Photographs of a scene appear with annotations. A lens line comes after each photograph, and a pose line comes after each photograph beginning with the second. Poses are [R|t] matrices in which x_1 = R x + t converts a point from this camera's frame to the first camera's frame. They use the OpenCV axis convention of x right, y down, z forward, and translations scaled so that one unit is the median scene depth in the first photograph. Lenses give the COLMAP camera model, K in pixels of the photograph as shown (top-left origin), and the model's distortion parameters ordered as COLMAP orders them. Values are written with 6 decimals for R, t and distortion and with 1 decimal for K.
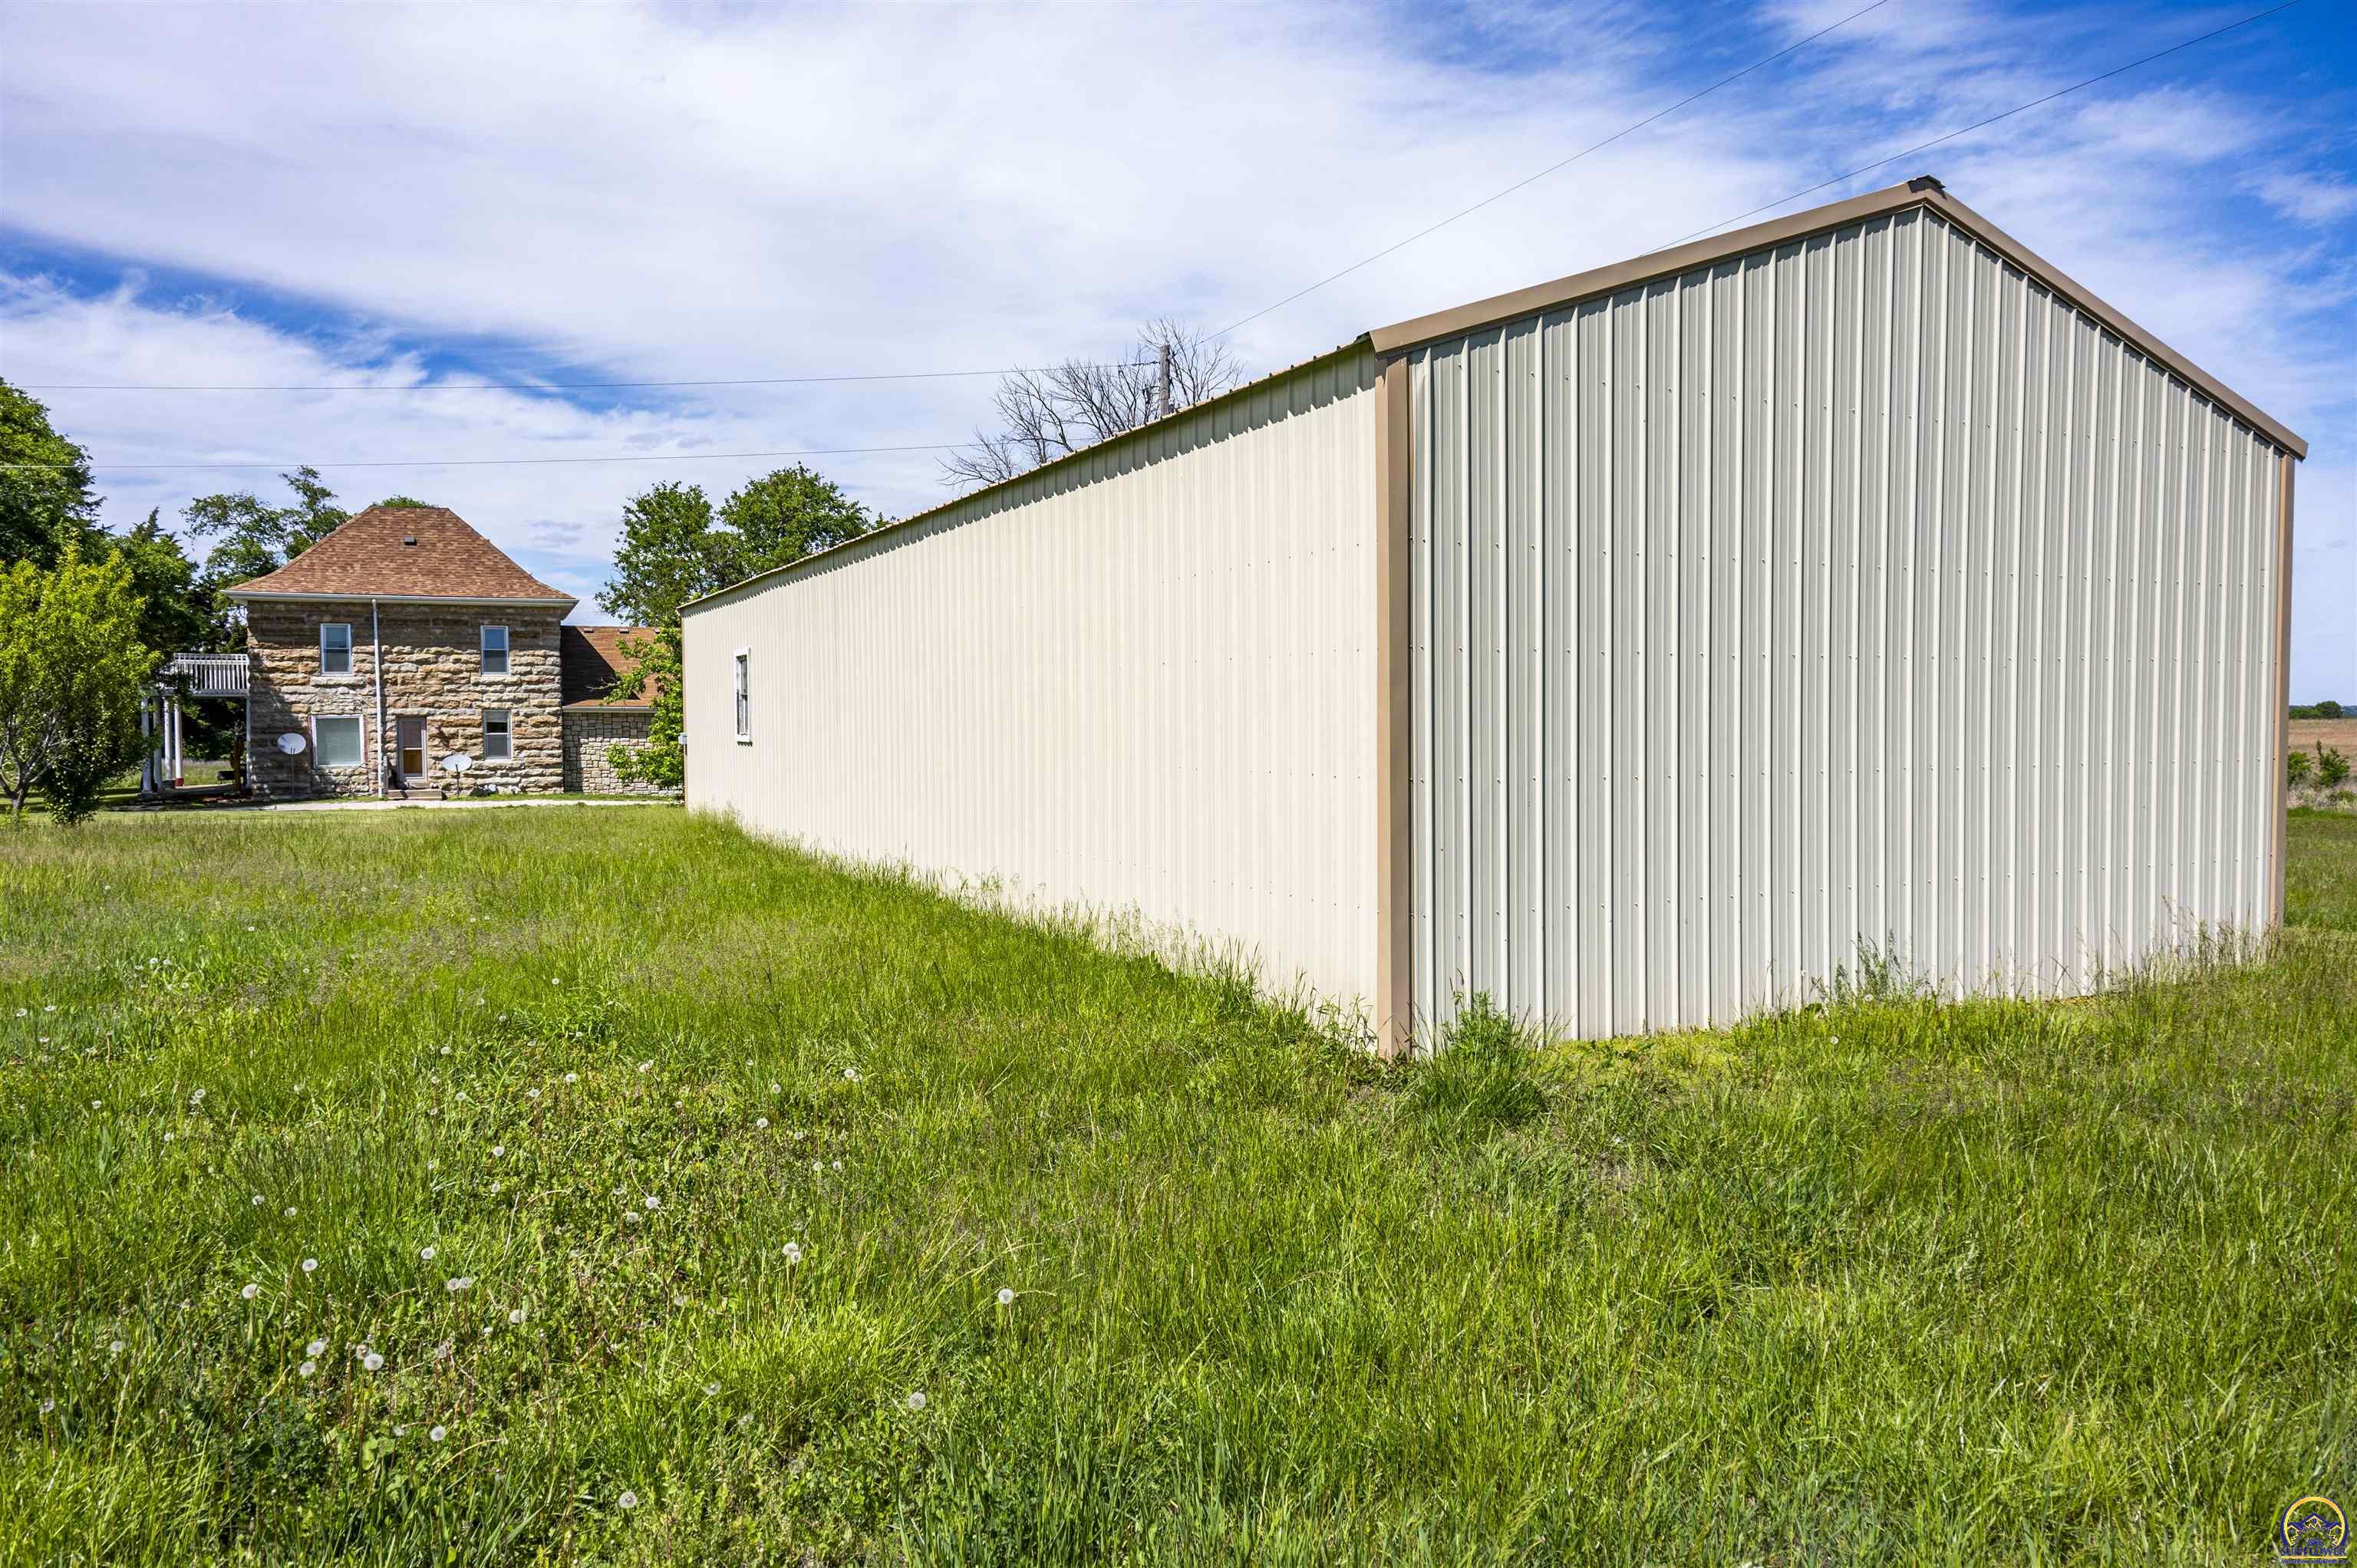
lens RADIAL K [[1573.0, 0, 1181.7], [0, 1573.0, 796.4], [0, 0, 1]] dist [-0.006296, -0.001895]
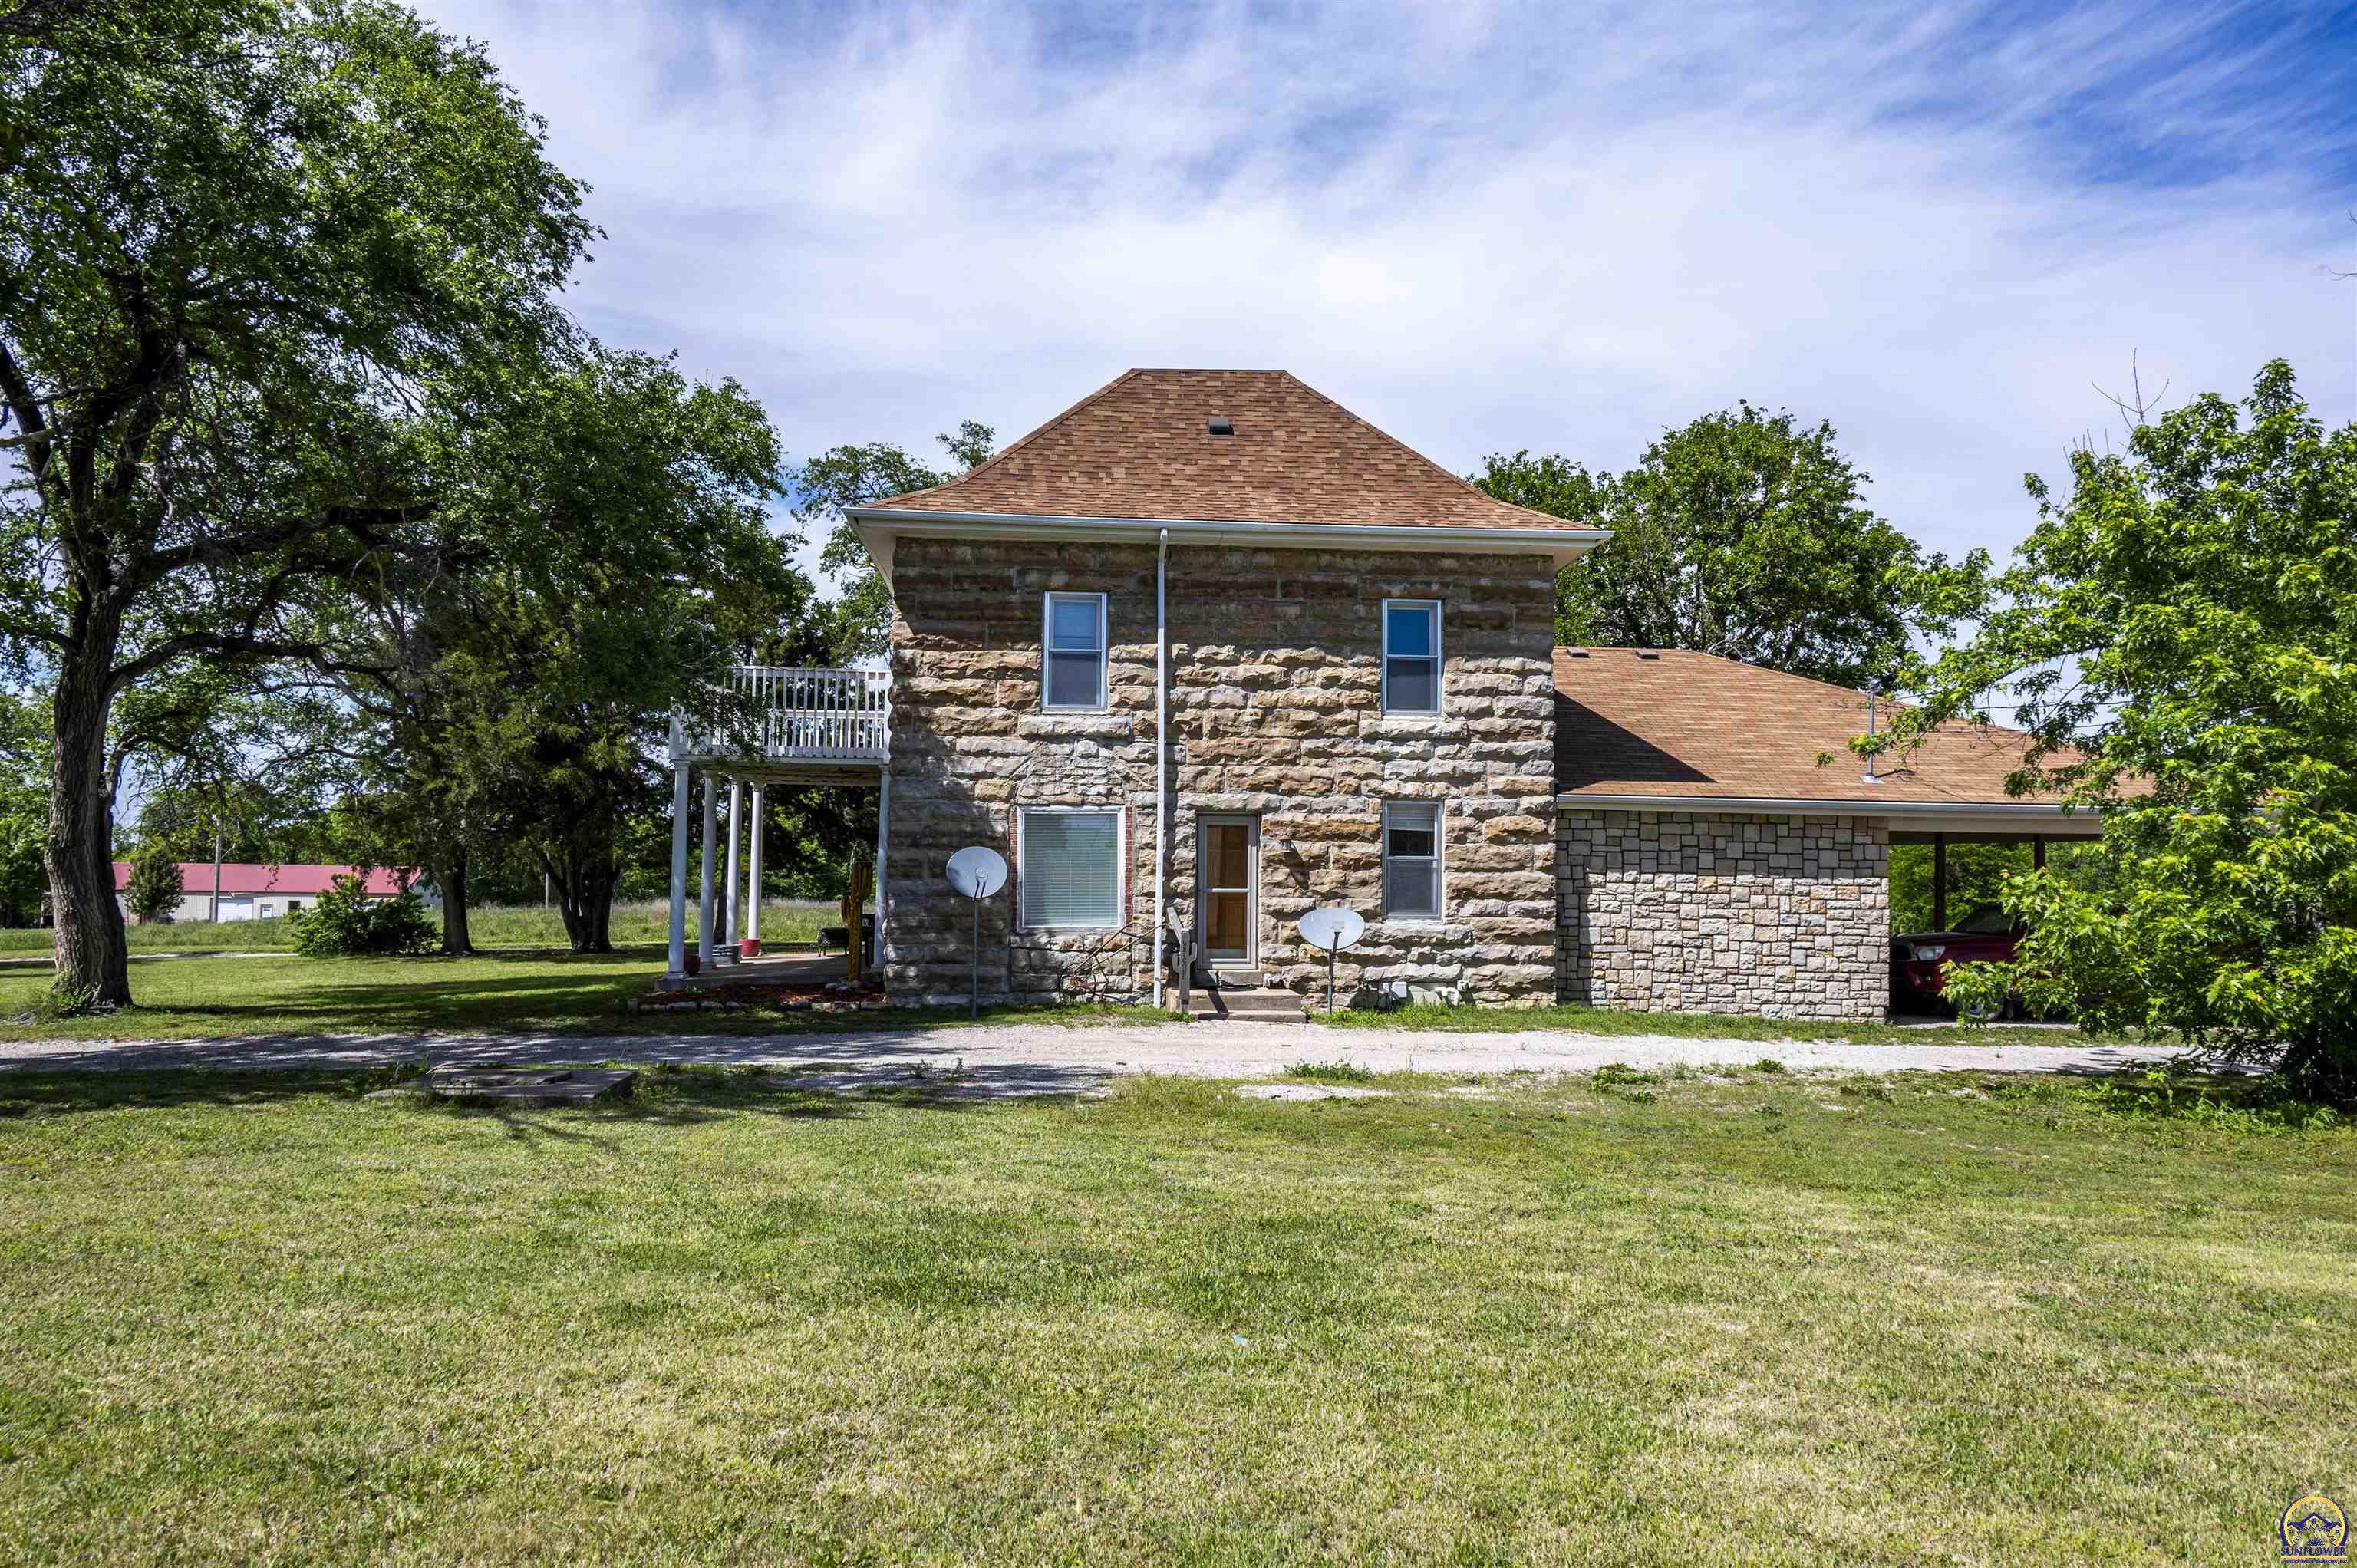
lens RADIAL K [[1573.0, 0, 1181.7], [0, 1573.0, 796.4], [0, 0, 1]] dist [-0.006296, -0.001895]
pose [[0.944850, -0.000923, -0.327503, -0.362634], [-0.030877, 0.995291, -0.091885, -0.016354], [0.326045, 0.096930, 0.940372, 0.597907]]
